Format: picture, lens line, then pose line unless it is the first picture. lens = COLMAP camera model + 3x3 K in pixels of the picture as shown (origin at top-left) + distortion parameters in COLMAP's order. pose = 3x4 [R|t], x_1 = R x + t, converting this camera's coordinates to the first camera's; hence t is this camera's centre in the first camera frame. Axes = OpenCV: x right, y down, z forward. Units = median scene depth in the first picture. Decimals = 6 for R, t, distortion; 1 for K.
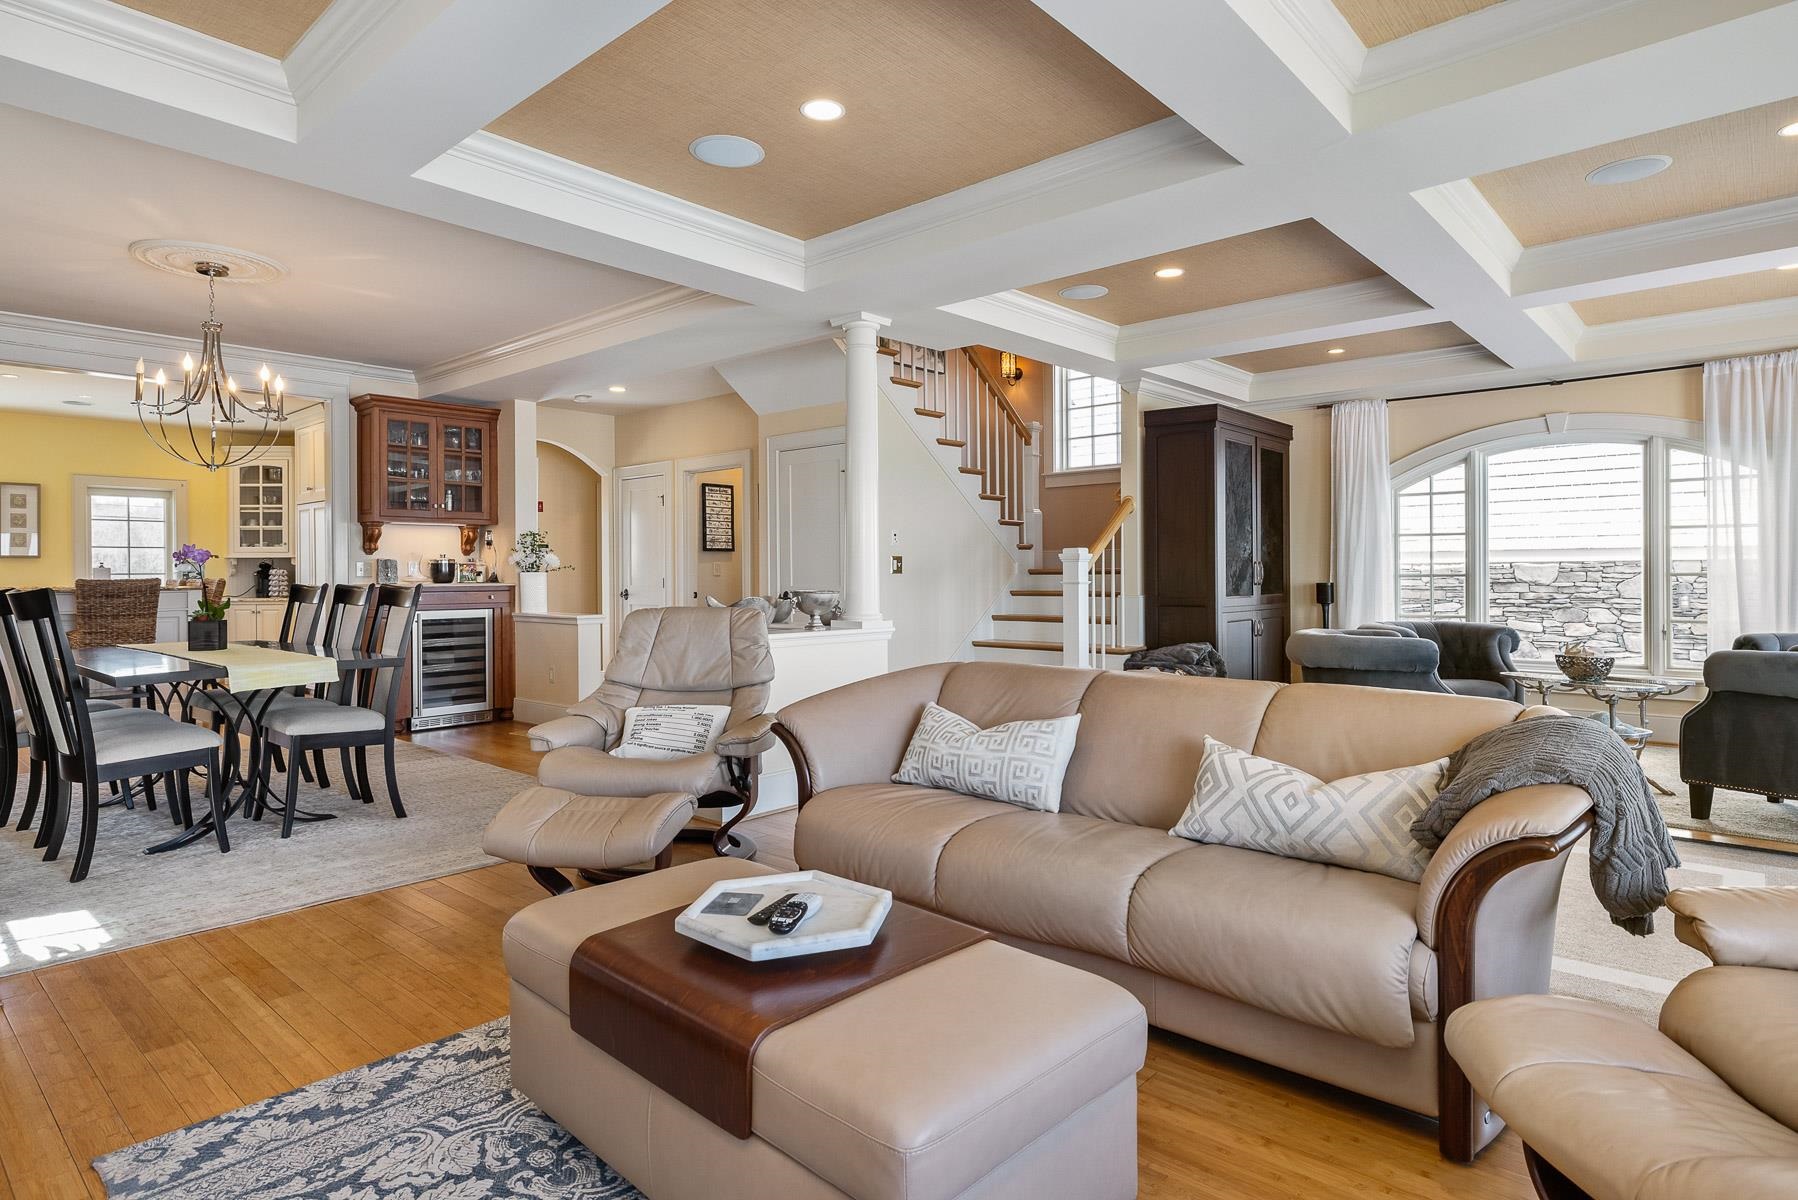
lens RADIAL K [[980.9, 0, 899.0], [0, 980.9, 600.0], [0, 0, 1]] dist [-0.001738, 0.000020]
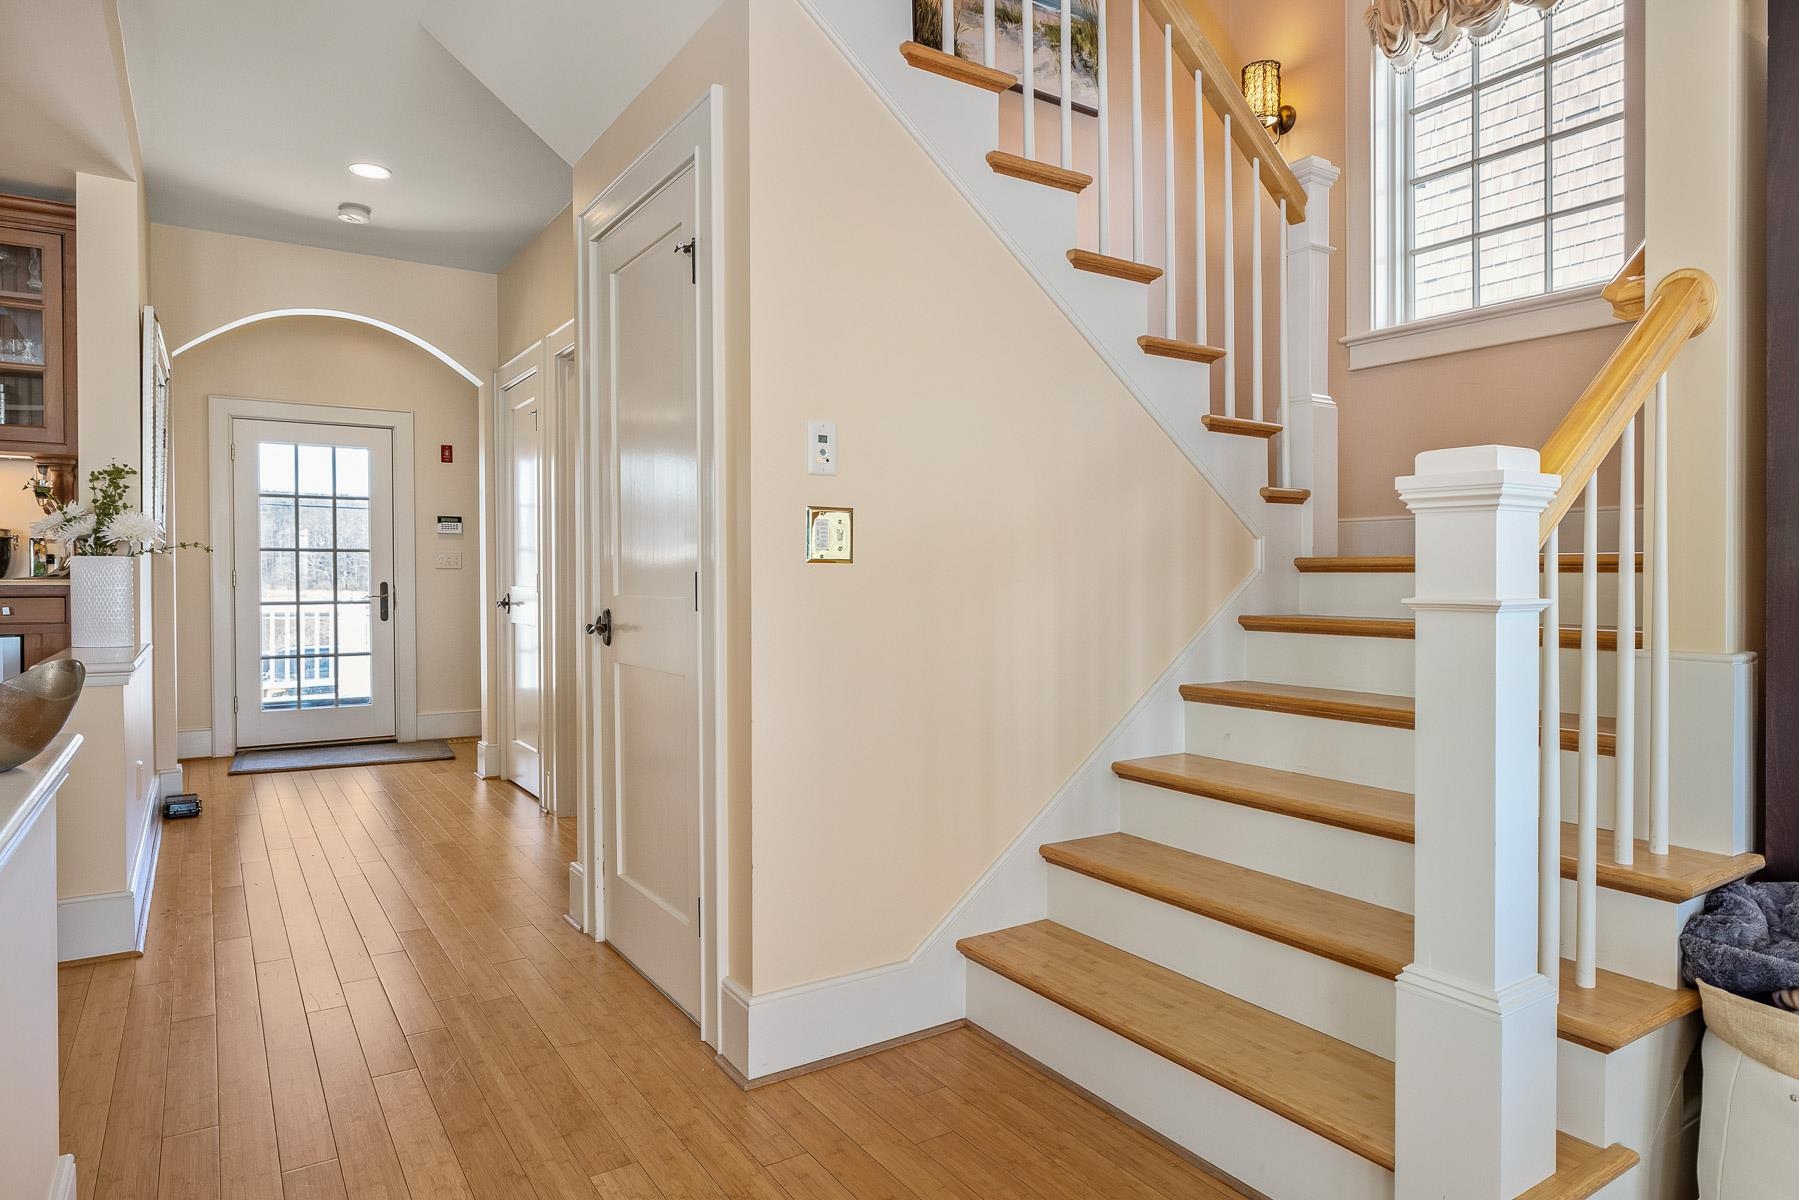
lens RADIAL K [[1057.6, 0, 897.2], [0, 1057.6, 576.5], [0, 0, 1]] dist [-0.000223, 0.000566]
pose [[0.965375, 0.009672, -0.260685, 0.092140], [-0.015999, 0.999626, -0.022157, -0.013450], [0.260374, 0.025561, 0.965170, 0.584979]]
